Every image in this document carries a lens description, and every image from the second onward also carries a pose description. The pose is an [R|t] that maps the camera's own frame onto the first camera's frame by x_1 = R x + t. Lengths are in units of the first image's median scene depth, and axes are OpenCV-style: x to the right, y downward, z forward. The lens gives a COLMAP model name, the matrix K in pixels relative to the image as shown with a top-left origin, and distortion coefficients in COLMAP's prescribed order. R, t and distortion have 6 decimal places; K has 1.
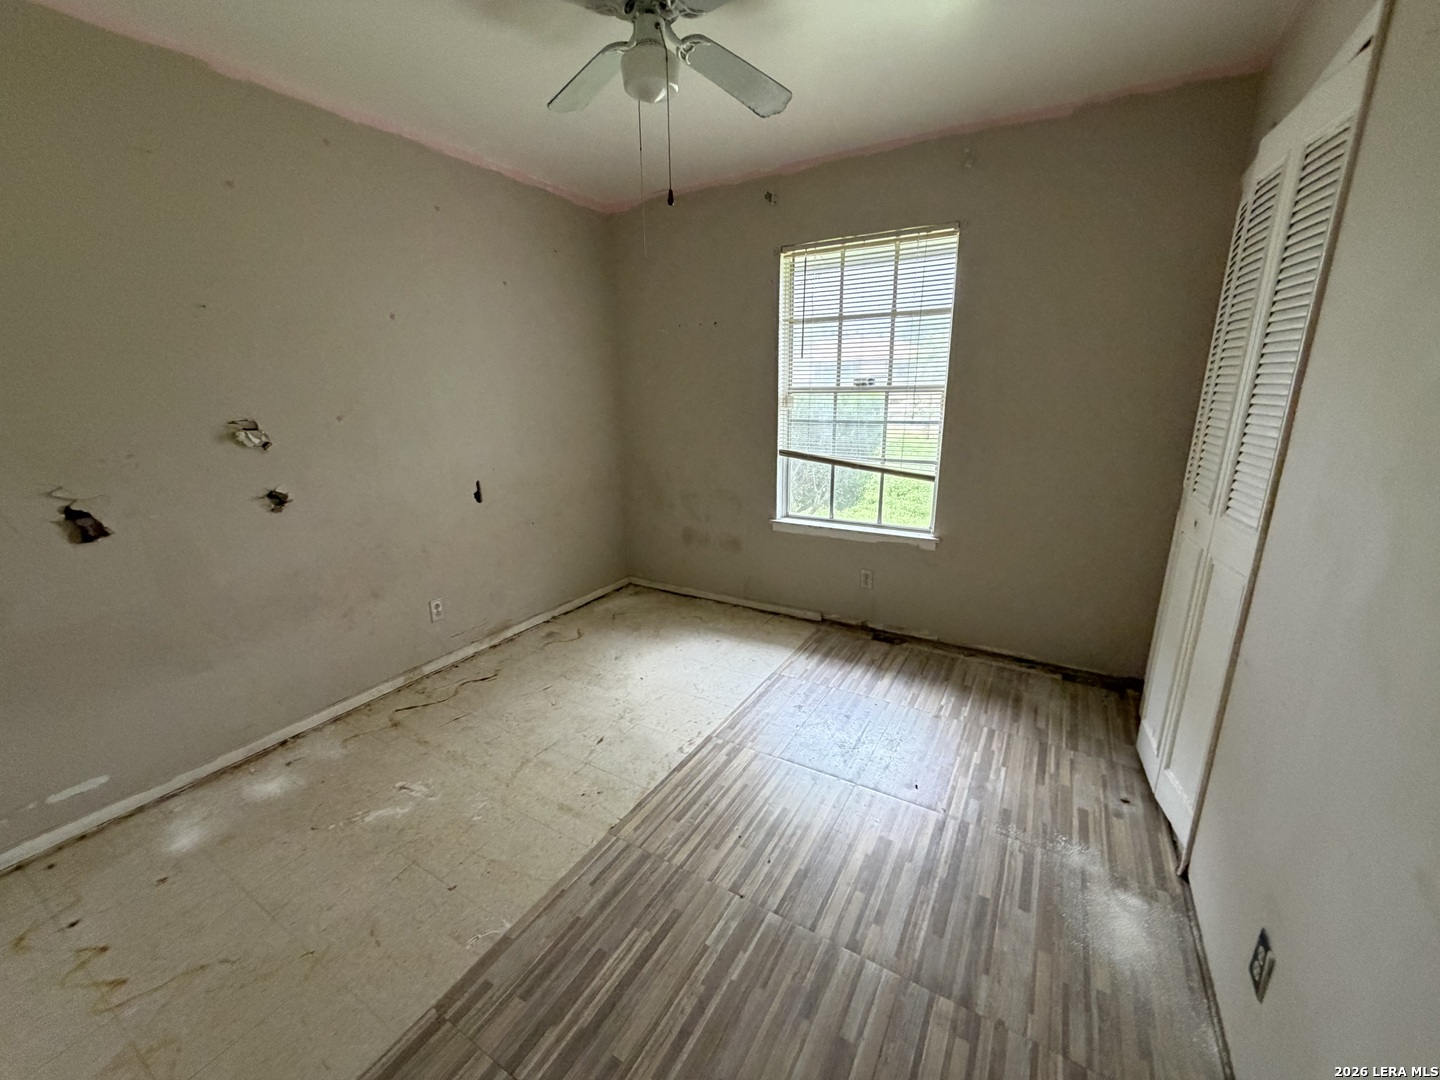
lens RADIAL K [[574.0, 0, 720.0], [0, 574.0, 540.0], [0, 0, 1]] dist [-0.001371, 0.000027]
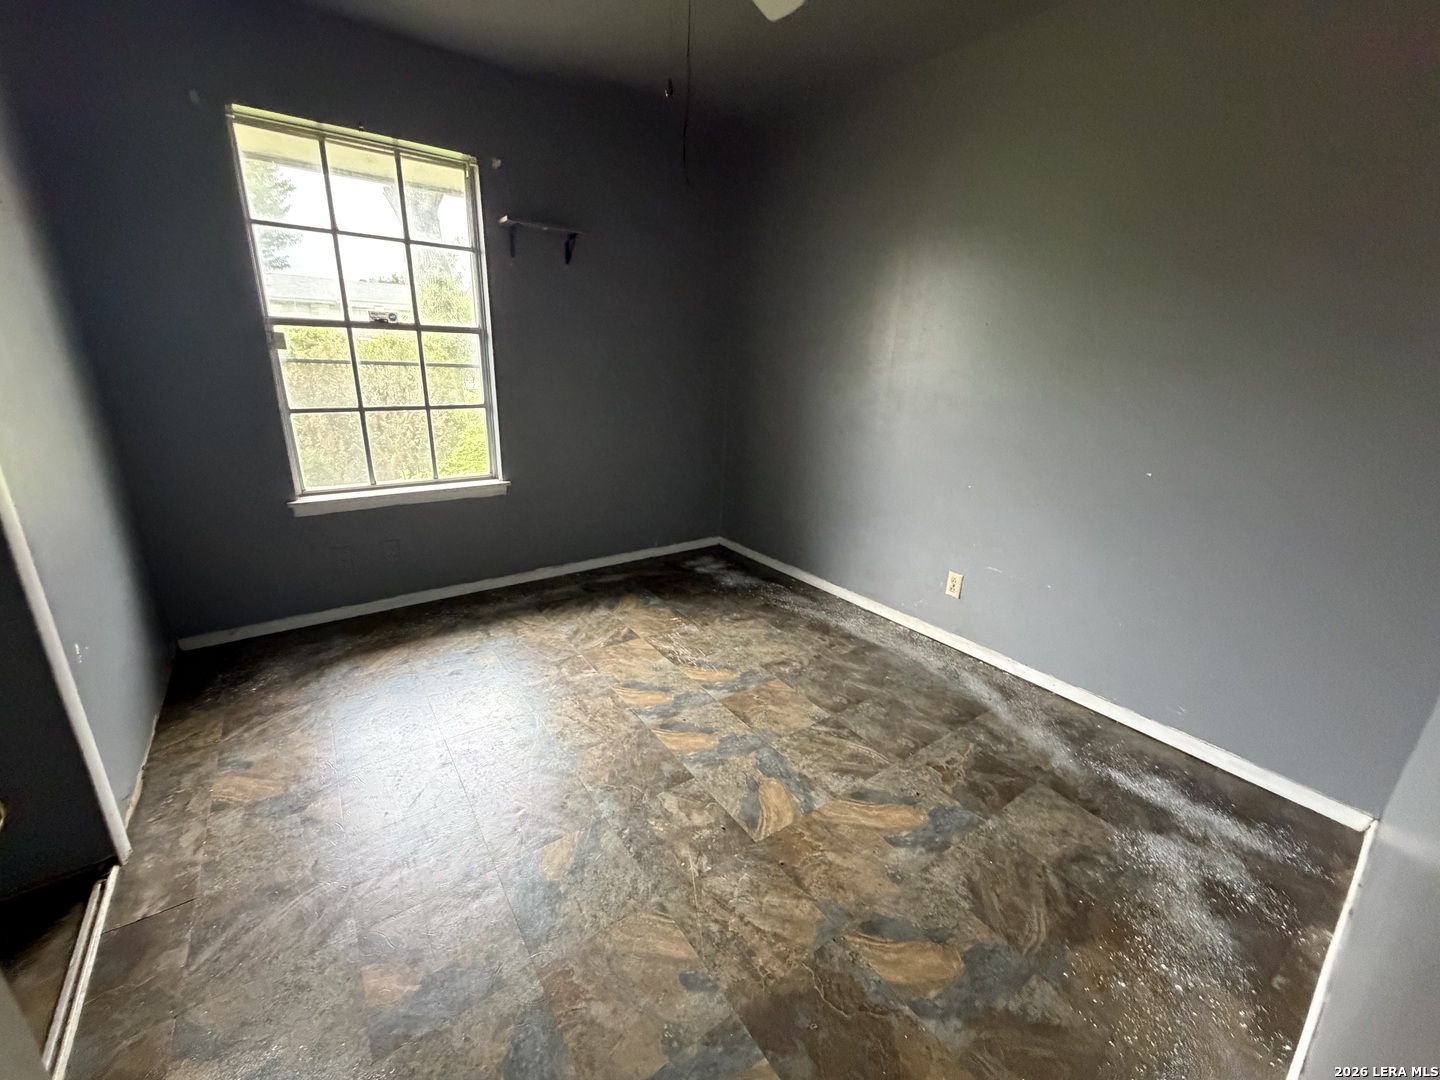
lens RADIAL K [[574.0, 0, 720.0], [0, 574.0, 540.0], [0, 0, 1]] dist [-0.001371, 0.000027]
pose [[0.391524, -0.273002, 0.878737, -0.384968], [0.181538, 0.959122, 0.217091, -0.053918], [-0.902083, 0.074528, 0.425079, 0.221637]]
